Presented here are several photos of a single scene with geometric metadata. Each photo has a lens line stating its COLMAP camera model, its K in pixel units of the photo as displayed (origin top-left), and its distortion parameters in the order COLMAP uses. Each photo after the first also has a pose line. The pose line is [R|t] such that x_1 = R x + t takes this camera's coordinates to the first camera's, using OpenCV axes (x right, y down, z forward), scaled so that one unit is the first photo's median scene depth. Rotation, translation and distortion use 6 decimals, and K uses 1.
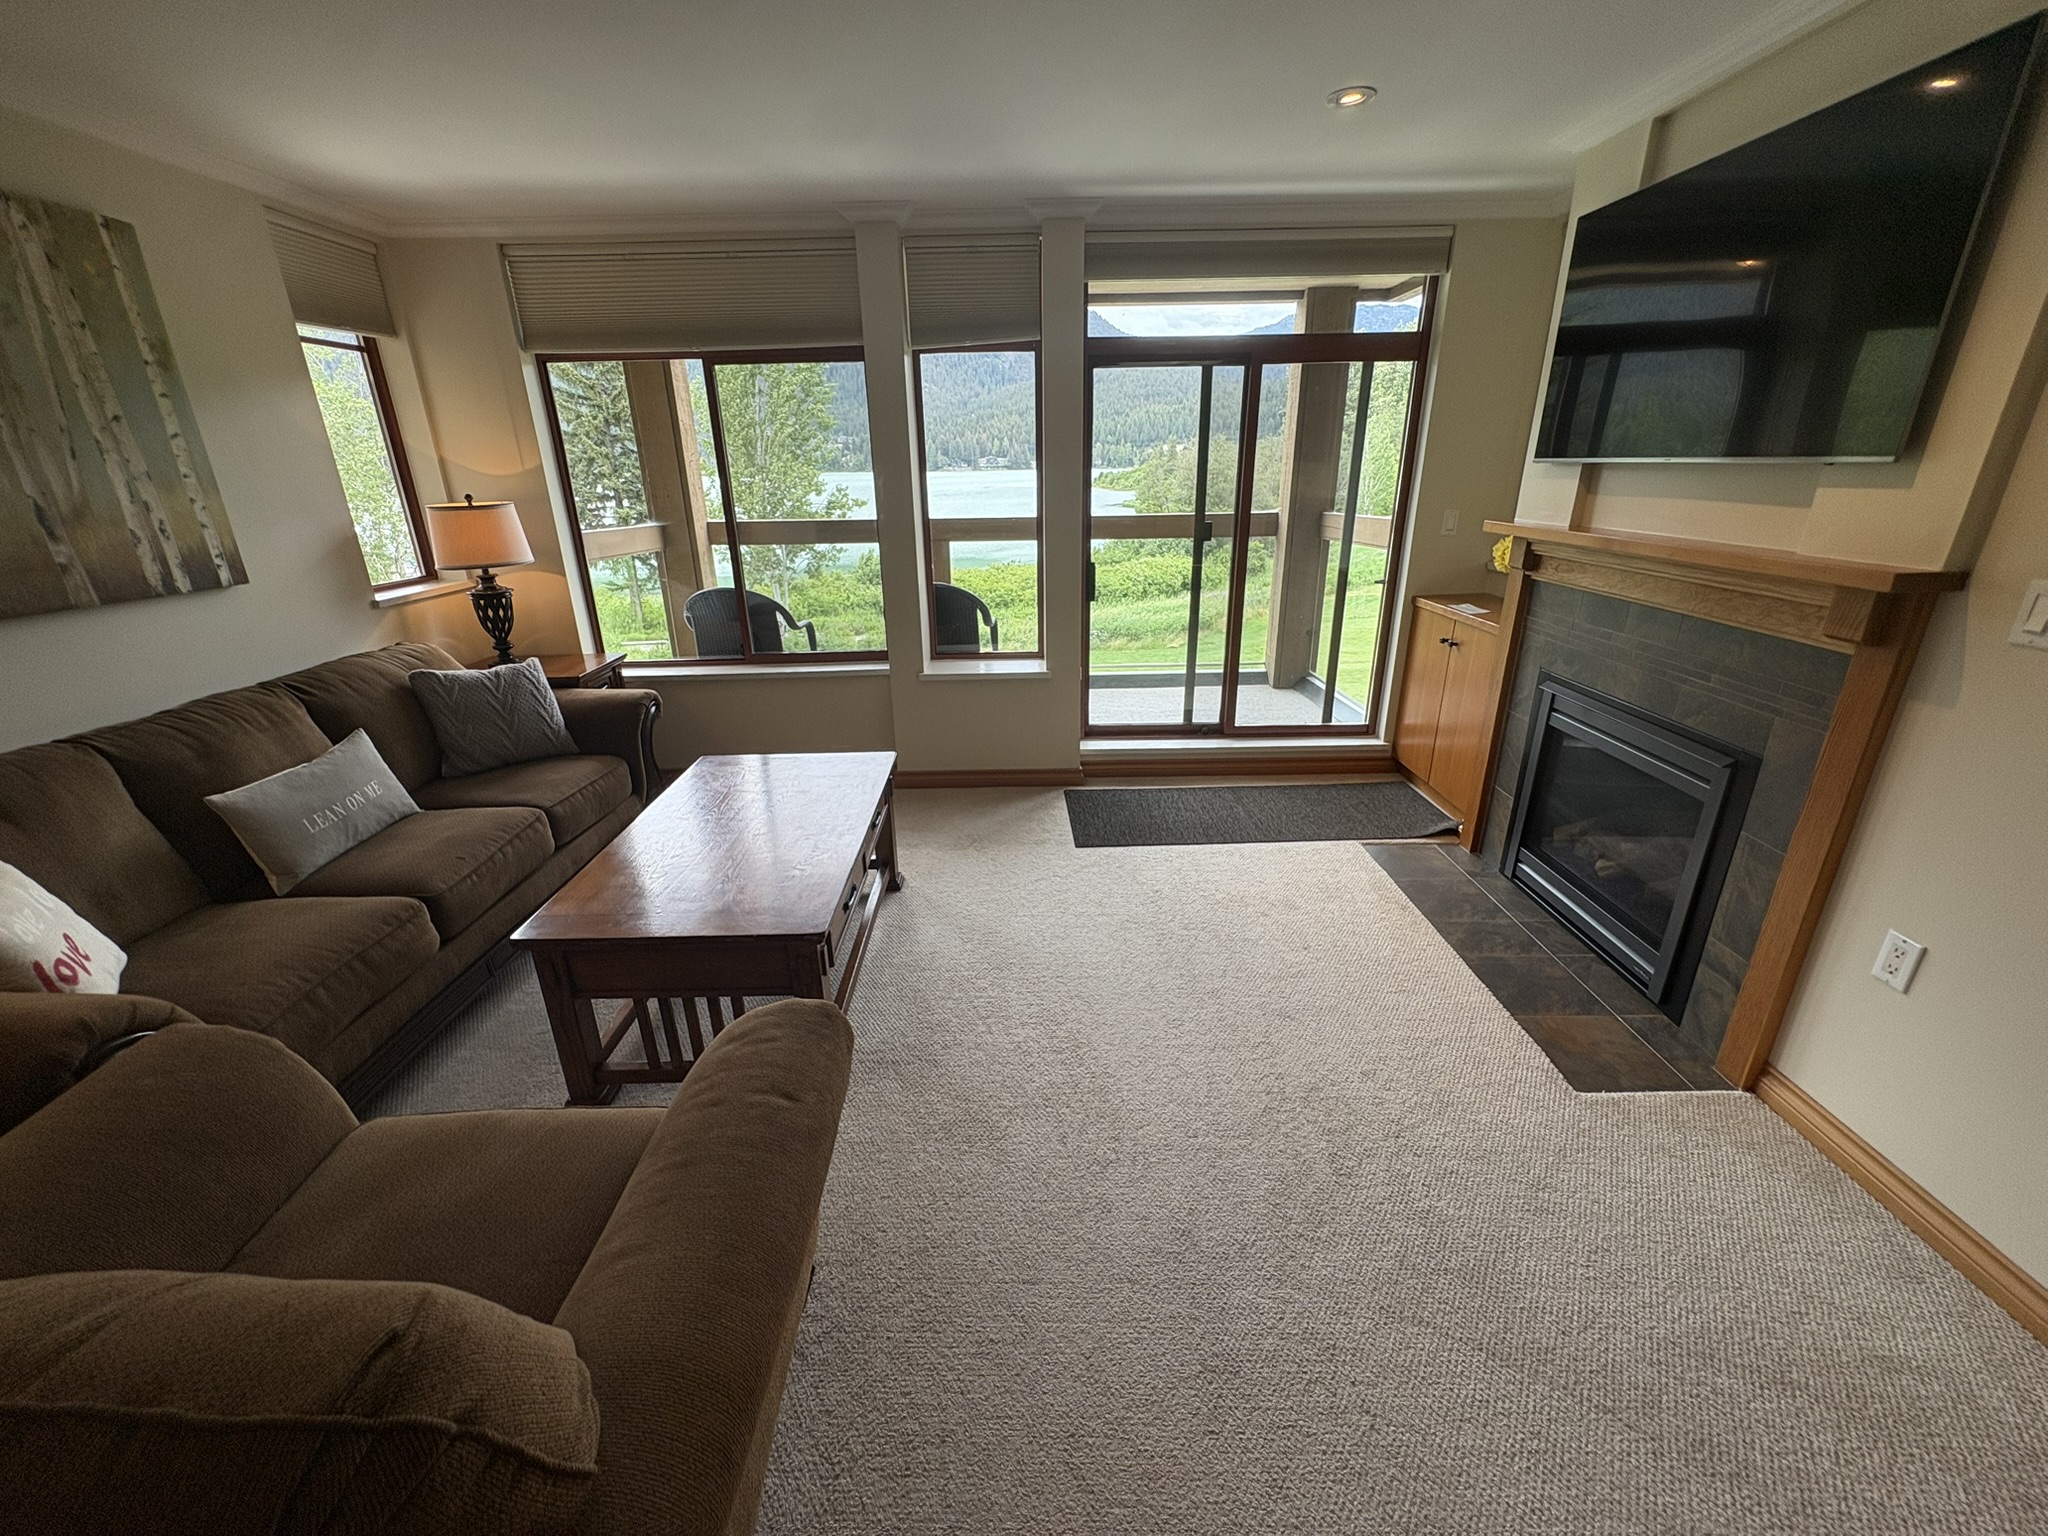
lens RADIAL K [[813.4, 0, 1021.7], [0, 813.4, 763.2], [0, 0, 1]] dist [0.001308, -0.000301]
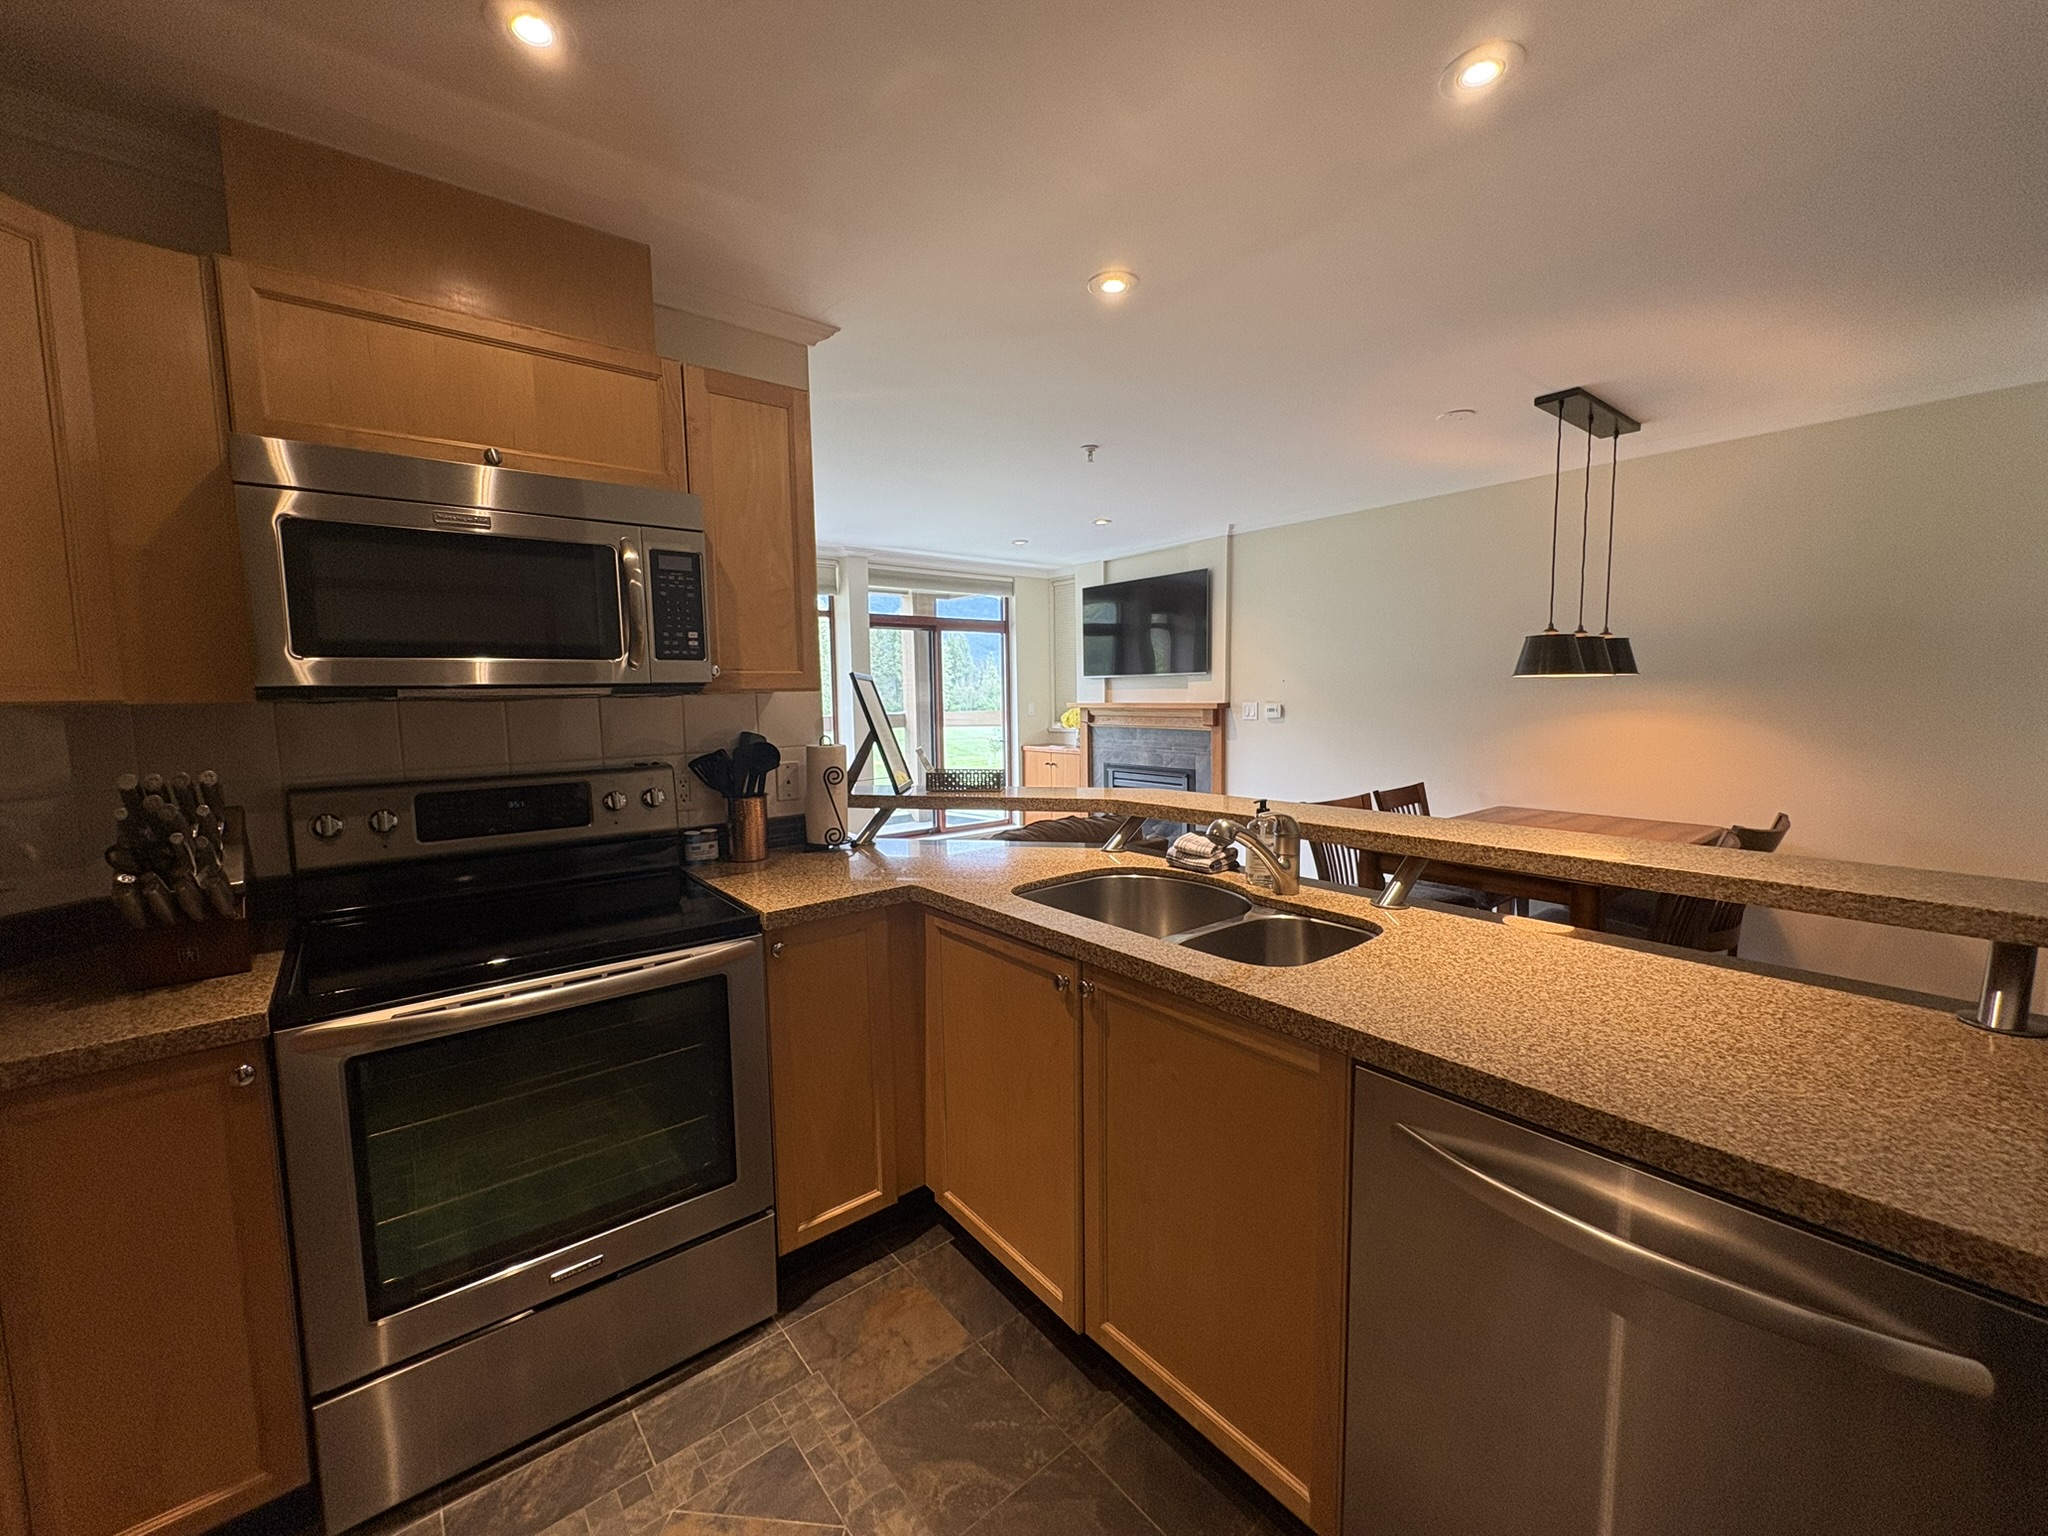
lens RADIAL K [[813.4, 0, 1020.3], [0, 813.4, 764.8], [0, 0, 1]] dist [0.001308, -0.000301]
pose [[0.774215, -0.052738, 0.630722, -0.842841], [0.222097, 0.955791, -0.192708, 0.237311], [-0.592676, 0.289279, 0.751700, -0.491577]]
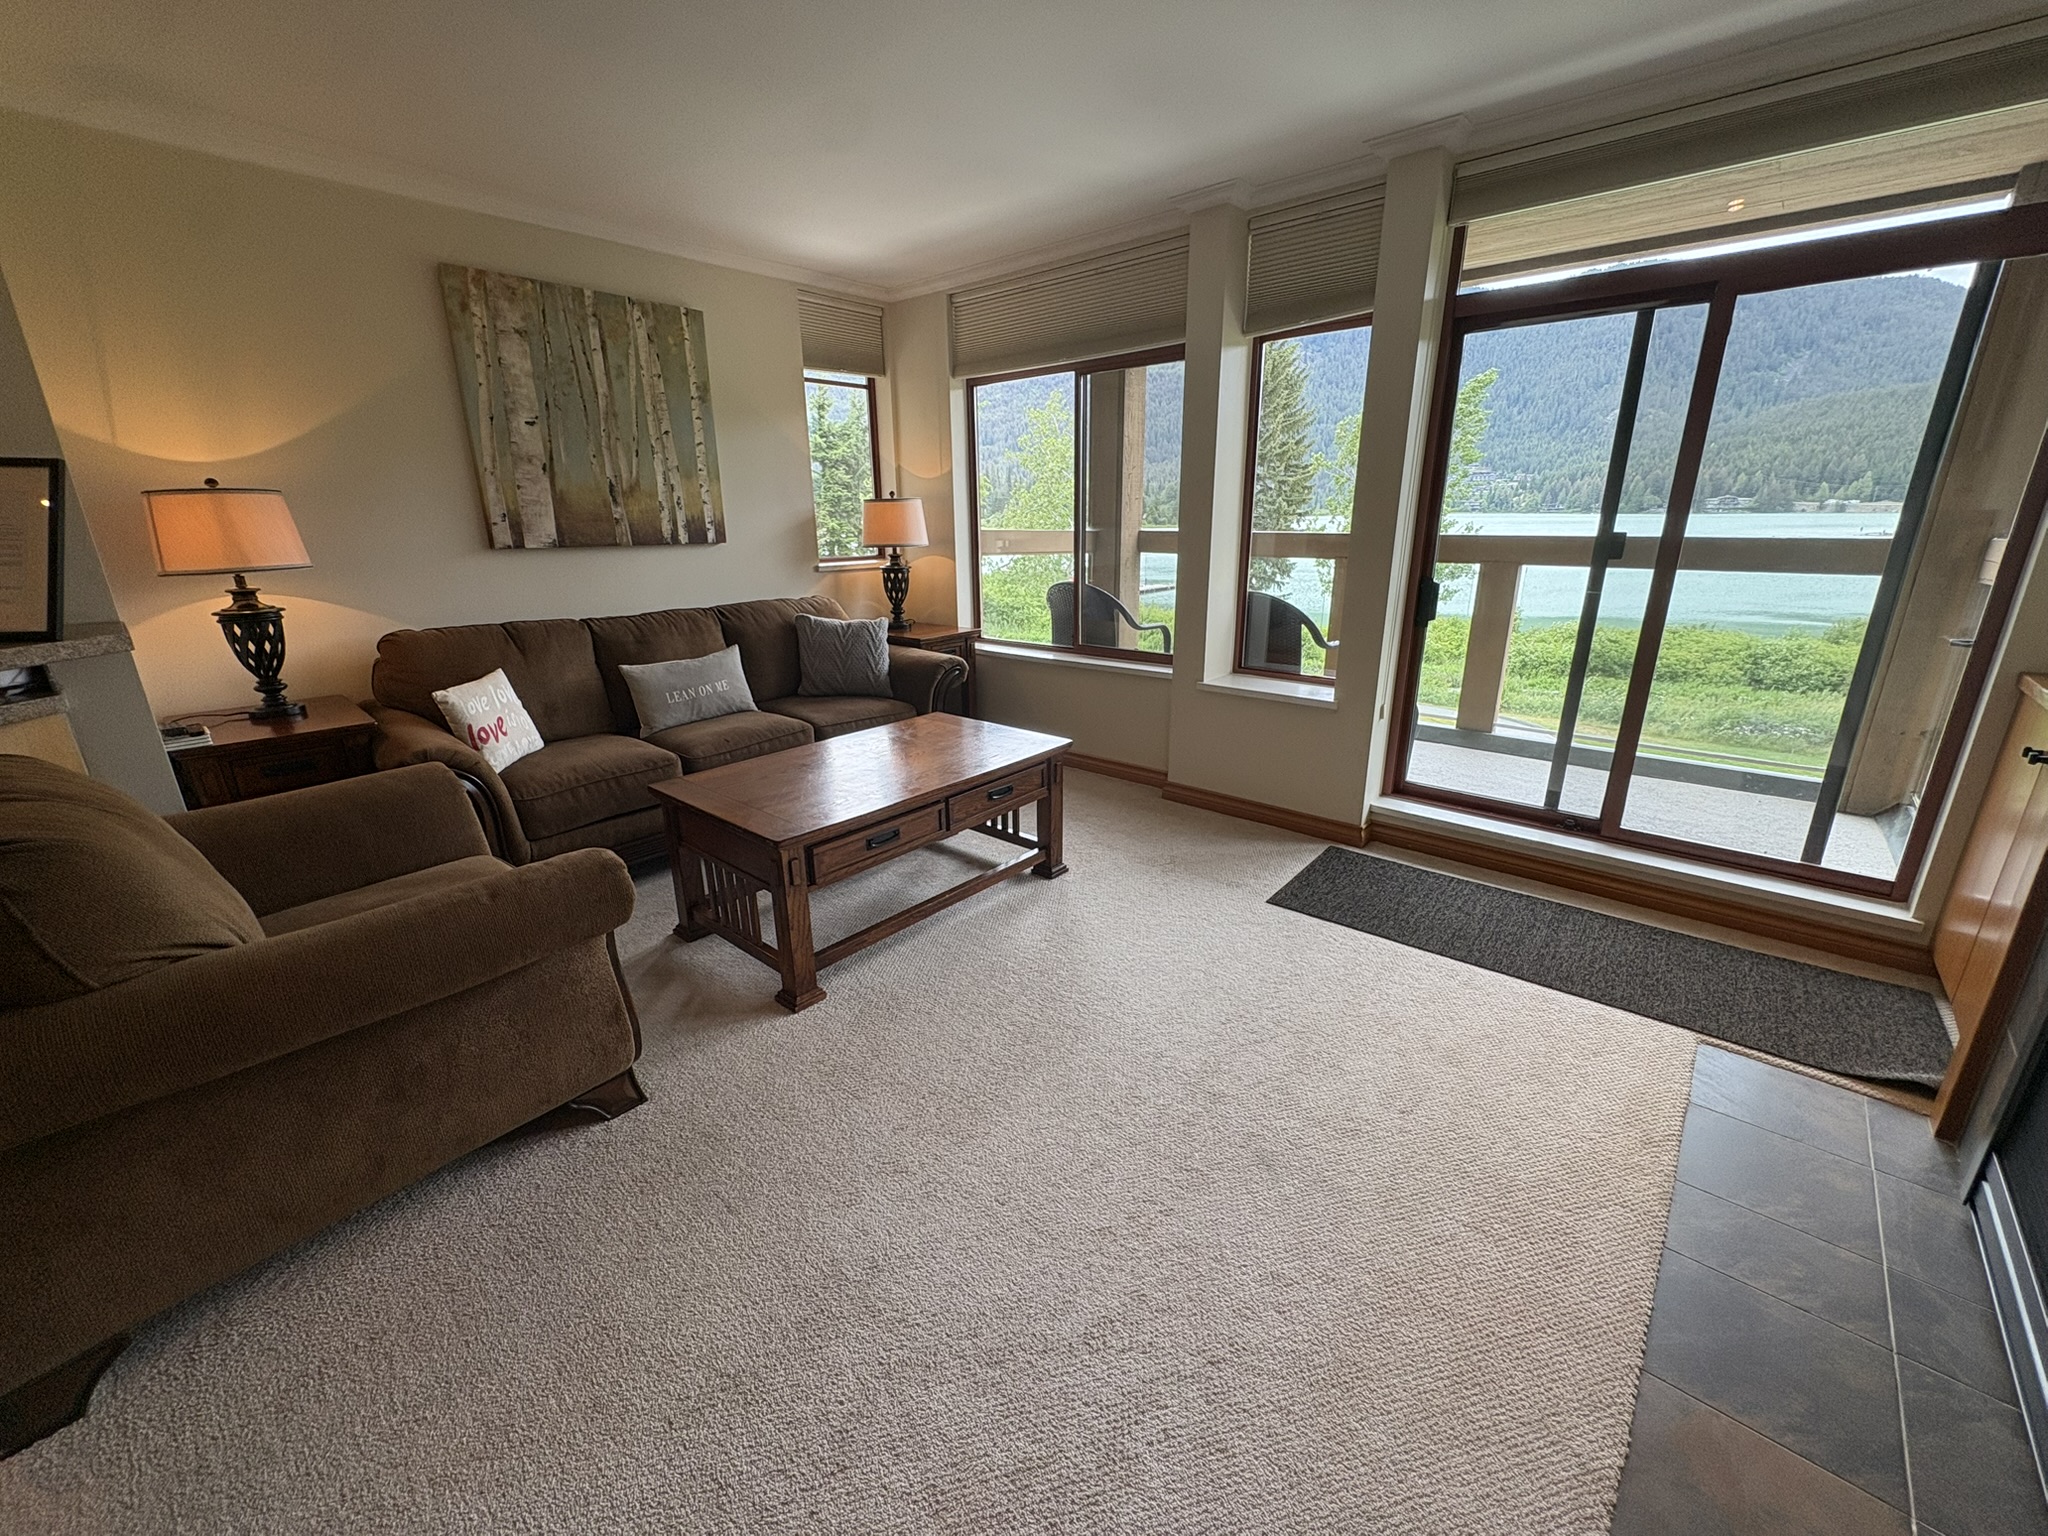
lens RADIAL K [[813.4, 0, 1029.3], [0, 813.4, 764.9], [0, 0, 1]] dist [0.001308, -0.000301]
pose [[0.749980, 0.205504, -0.628728, 0.385779], [-0.231997, 0.971855, 0.040919, -0.011589], [0.619442, 0.115175, 0.776548, 0.182724]]
